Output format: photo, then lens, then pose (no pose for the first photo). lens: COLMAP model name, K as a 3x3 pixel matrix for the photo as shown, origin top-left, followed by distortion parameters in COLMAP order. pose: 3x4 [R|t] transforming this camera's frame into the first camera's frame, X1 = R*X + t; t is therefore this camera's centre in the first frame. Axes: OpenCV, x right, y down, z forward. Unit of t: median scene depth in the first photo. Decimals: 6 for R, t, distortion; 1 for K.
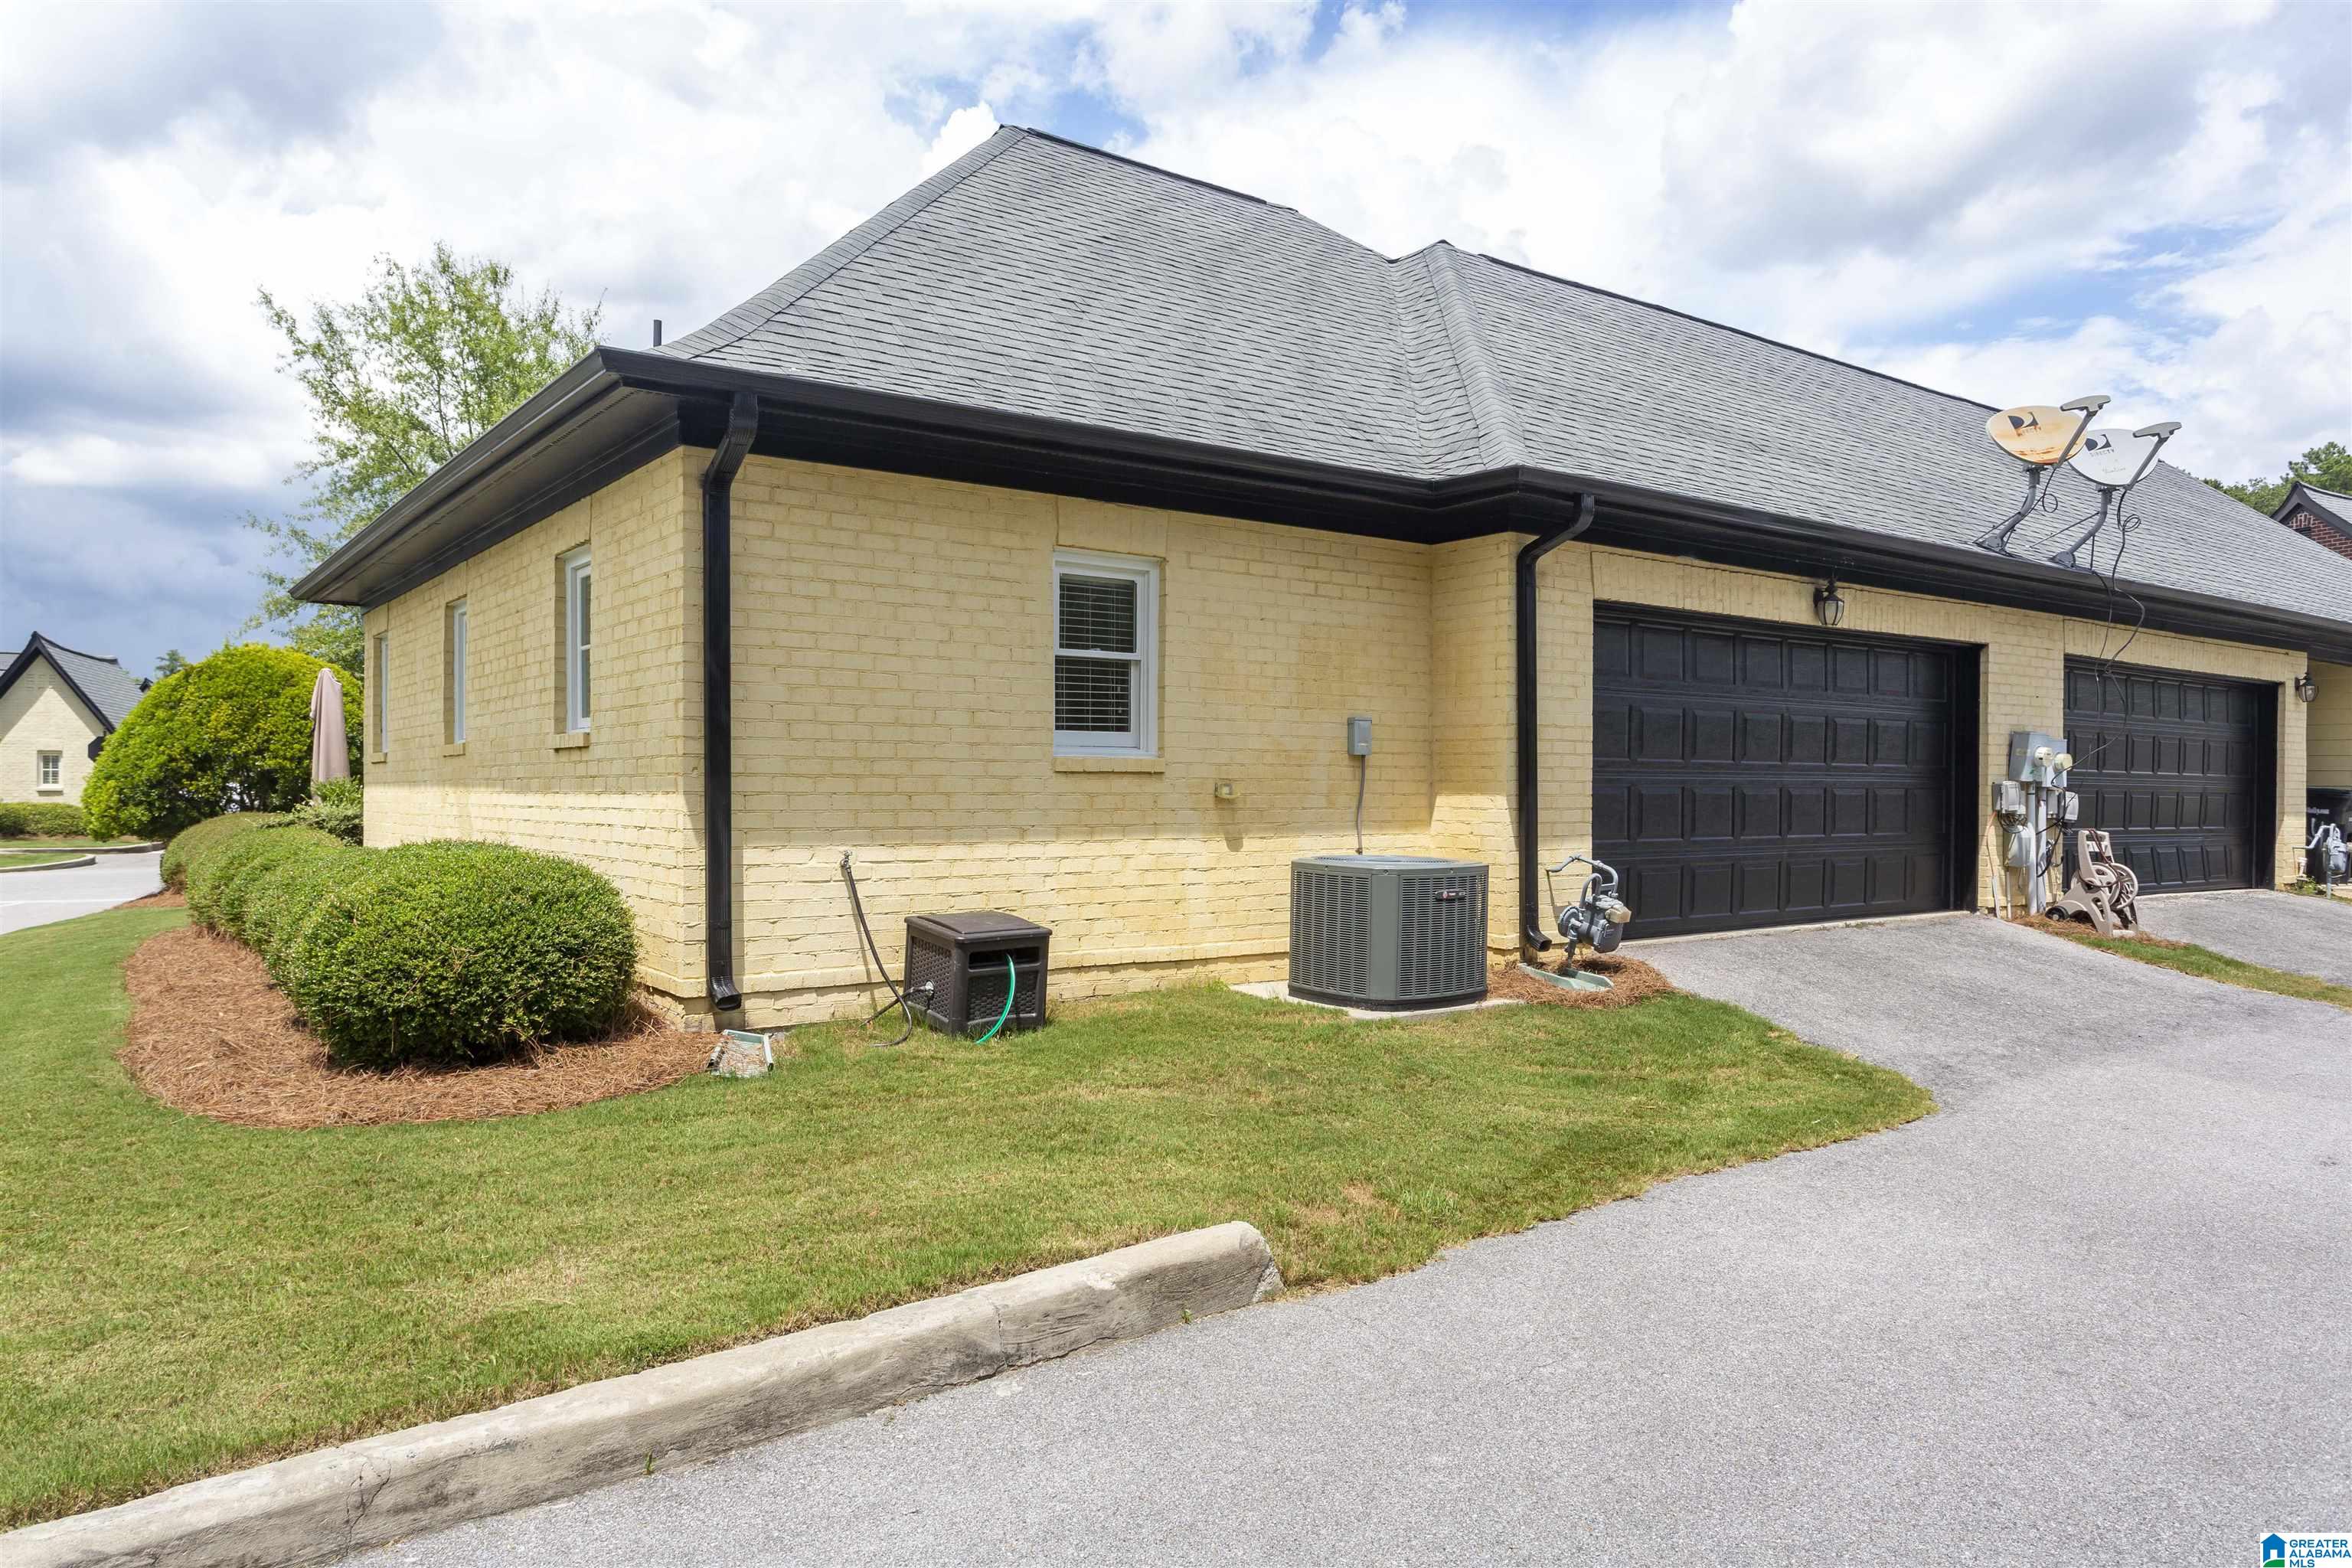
lens RADIAL K [[1515.4, 0, 1182.6], [0, 1515.4, 809.8], [0, 0, 1]] dist [-0.002810, 0.016140]
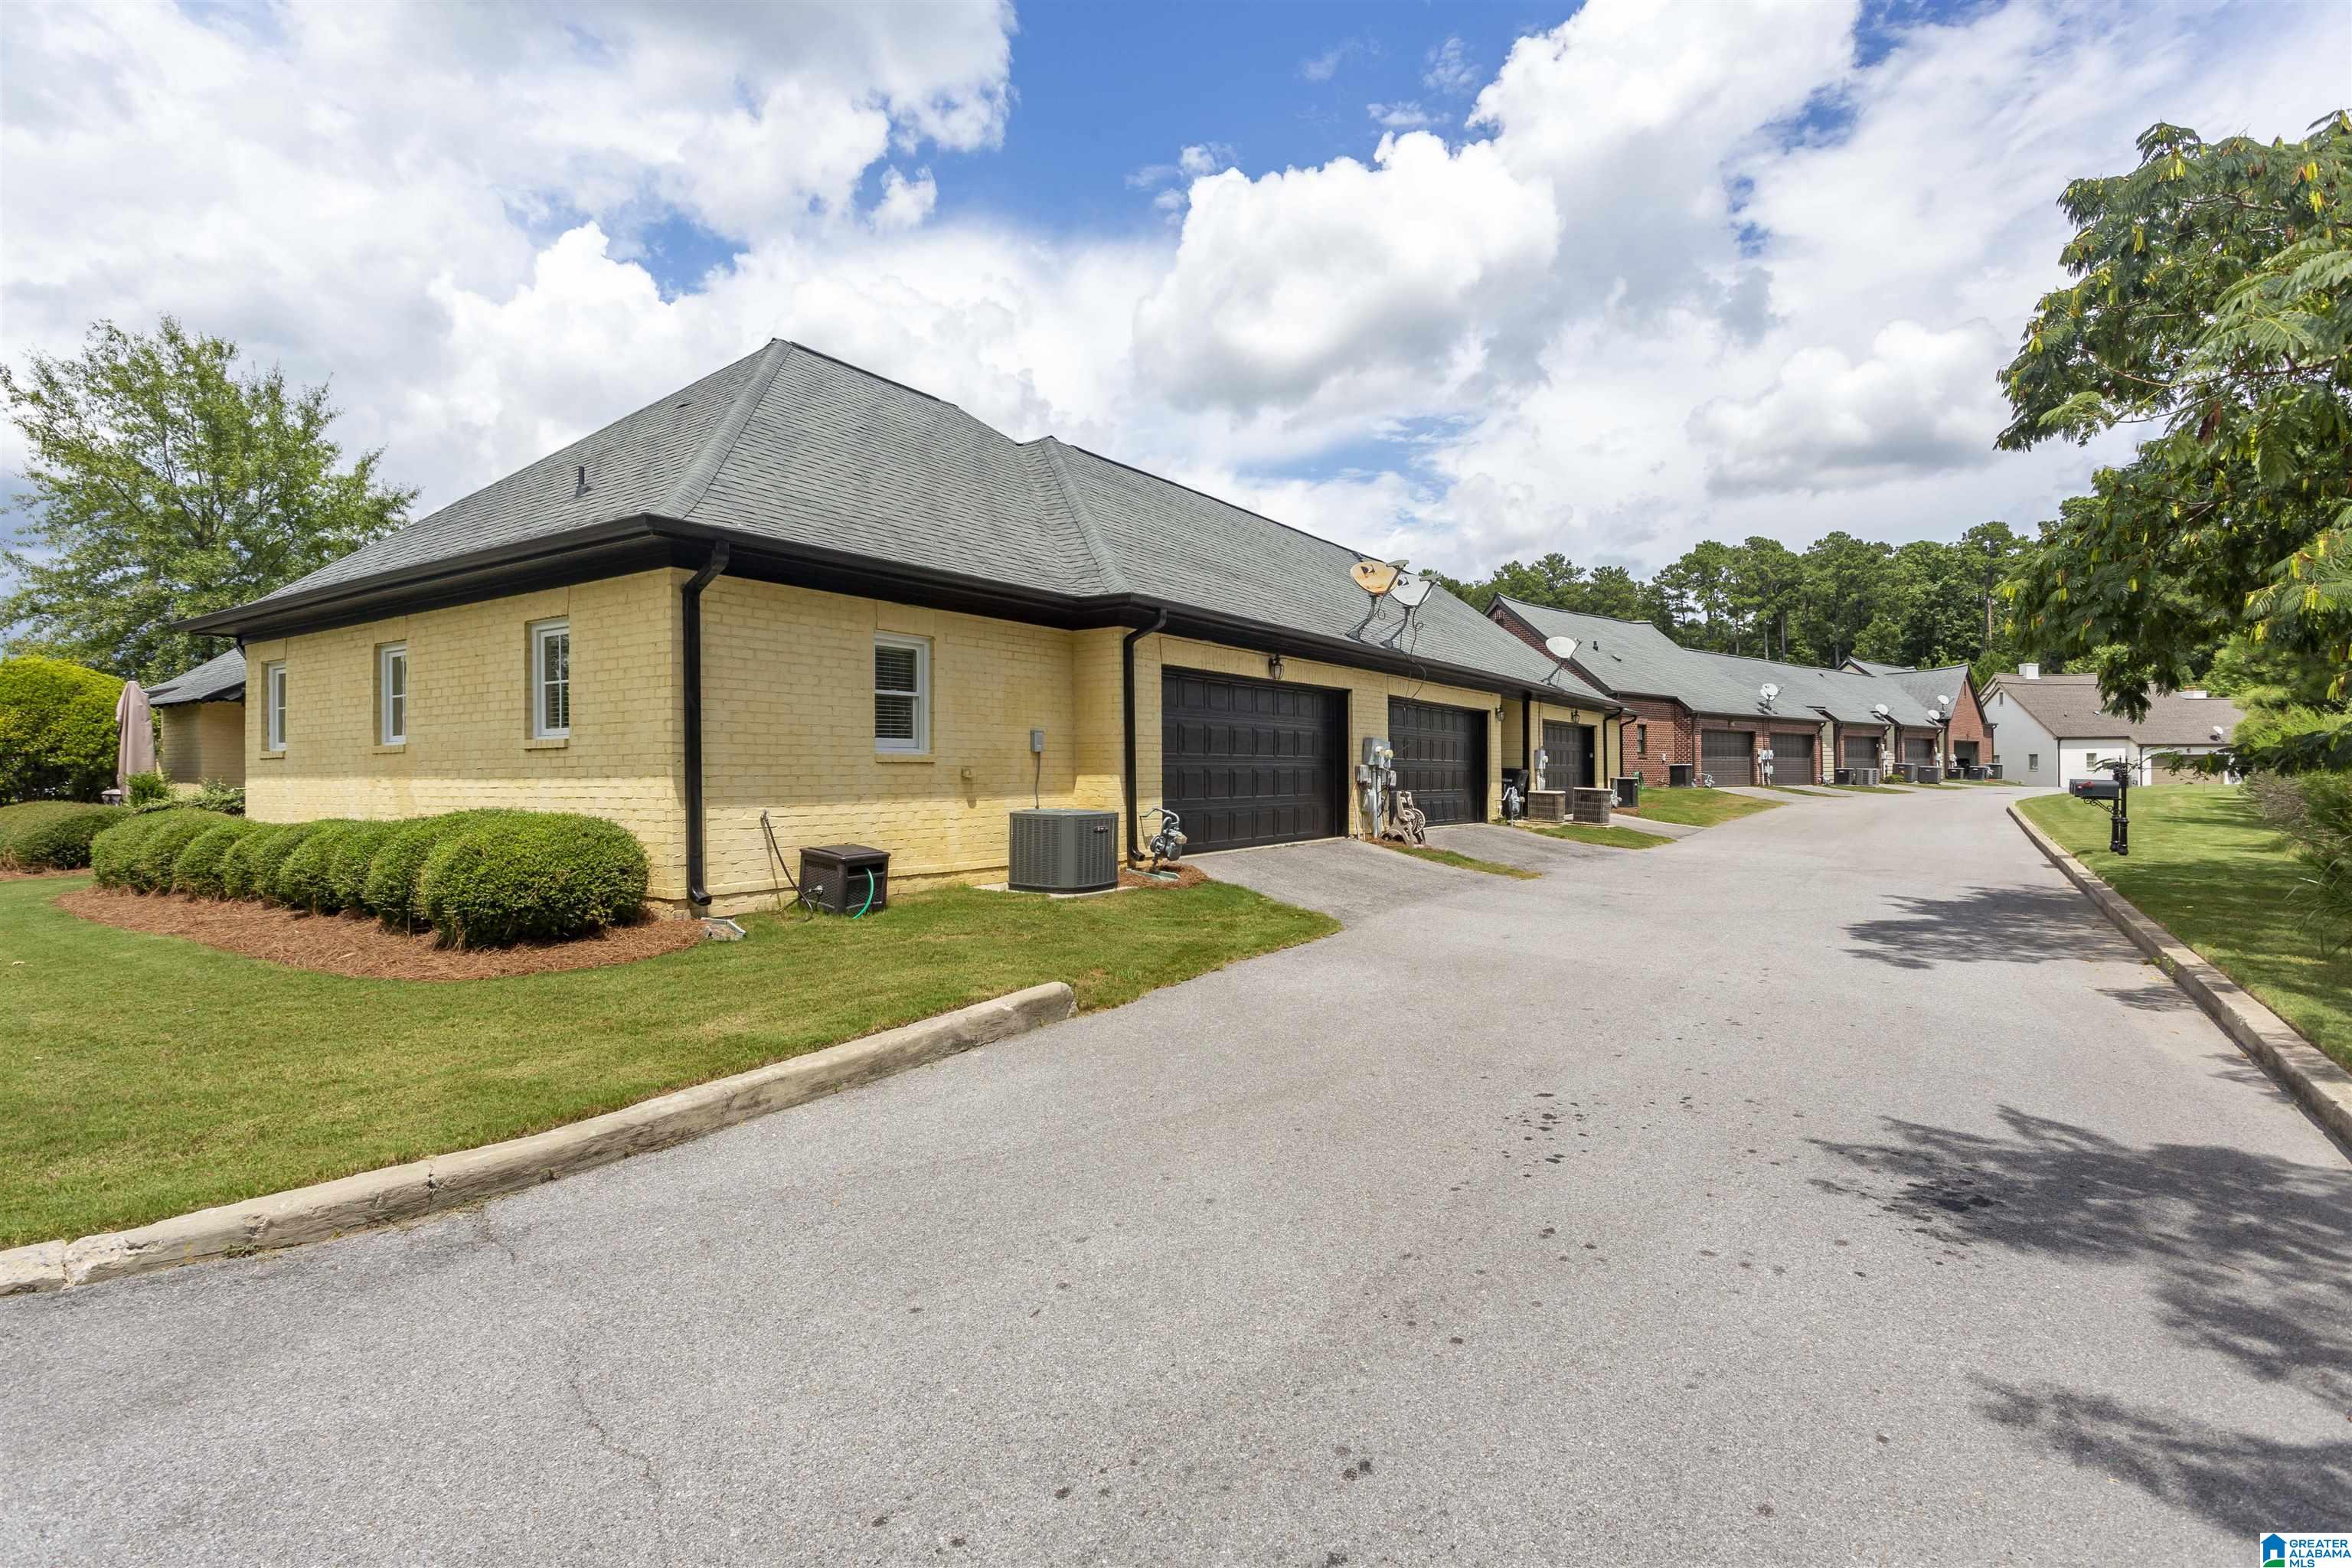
lens RADIAL K [[1113.5, 0, 1168.6], [0, 1113.5, 776.0], [0, 0, 1]] dist [0.002883, 0.001099]
pose [[0.941767, -0.009927, 0.336120, -0.178721], [0.014149, 0.999849, -0.010115, 0.006991], [-0.335968, 0.014282, 0.941765, -0.259278]]
